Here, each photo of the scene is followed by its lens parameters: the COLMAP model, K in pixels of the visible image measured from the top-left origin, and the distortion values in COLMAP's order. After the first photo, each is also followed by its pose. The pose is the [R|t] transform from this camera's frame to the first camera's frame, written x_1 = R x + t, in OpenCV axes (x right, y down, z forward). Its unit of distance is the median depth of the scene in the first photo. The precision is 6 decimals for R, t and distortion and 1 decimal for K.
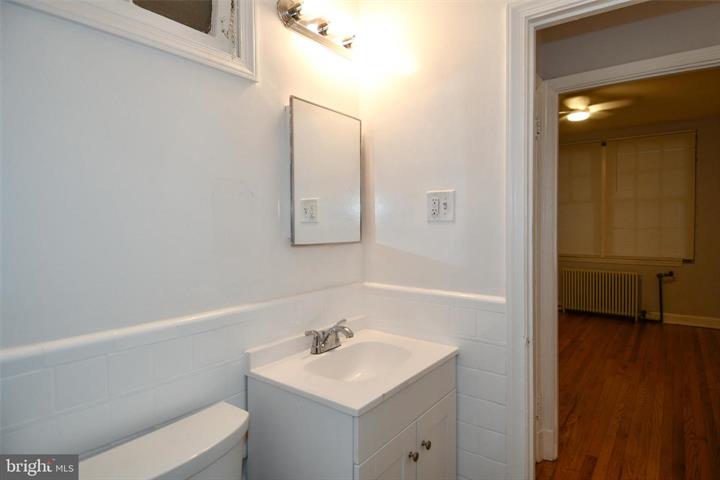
lens RADIAL K [[391.1, 0, 368.2], [0, 391.1, 228.0], [0, 0, 1]] dist [0.038633, -0.053540]
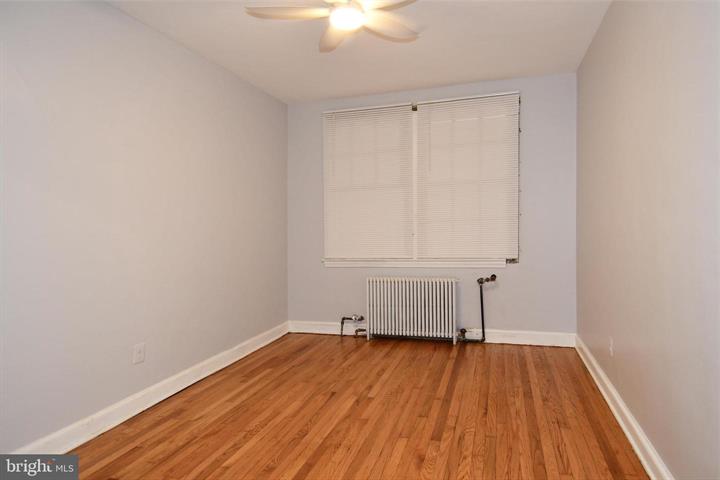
lens RADIAL K [[391.1, 0, 368.2], [0, 391.1, 228.0], [0, 0, 1]] dist [0.038633, -0.053540]
pose [[0.945343, -0.019310, 0.325506, 0.290012], [0.017393, 0.999810, 0.008799, 0.006461], [-0.325614, -0.002656, 0.945499, 0.349922]]
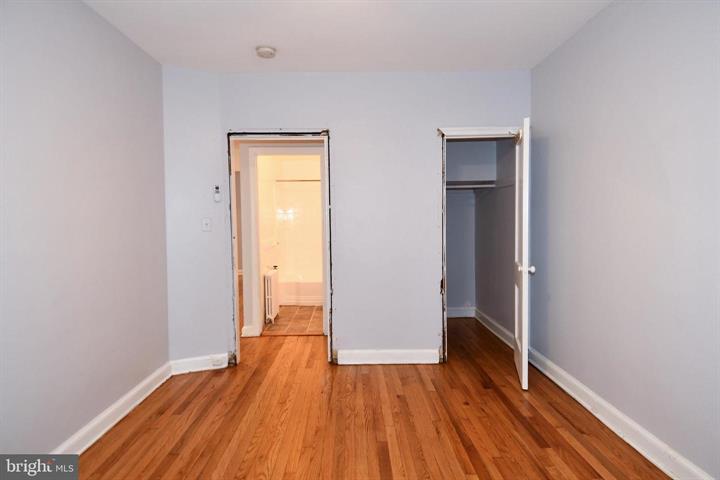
lens RADIAL K [[390.4, 0, 360.0], [0, 390.4, 240.0], [0, 0, 1]] dist [0.046277, -0.052330]
pose [[-0.788156, 0.046798, -0.613693, 0.629684], [0.008009, 0.997801, 0.065802, -0.004078], [0.615423, 0.046947, -0.786798, 1.091703]]
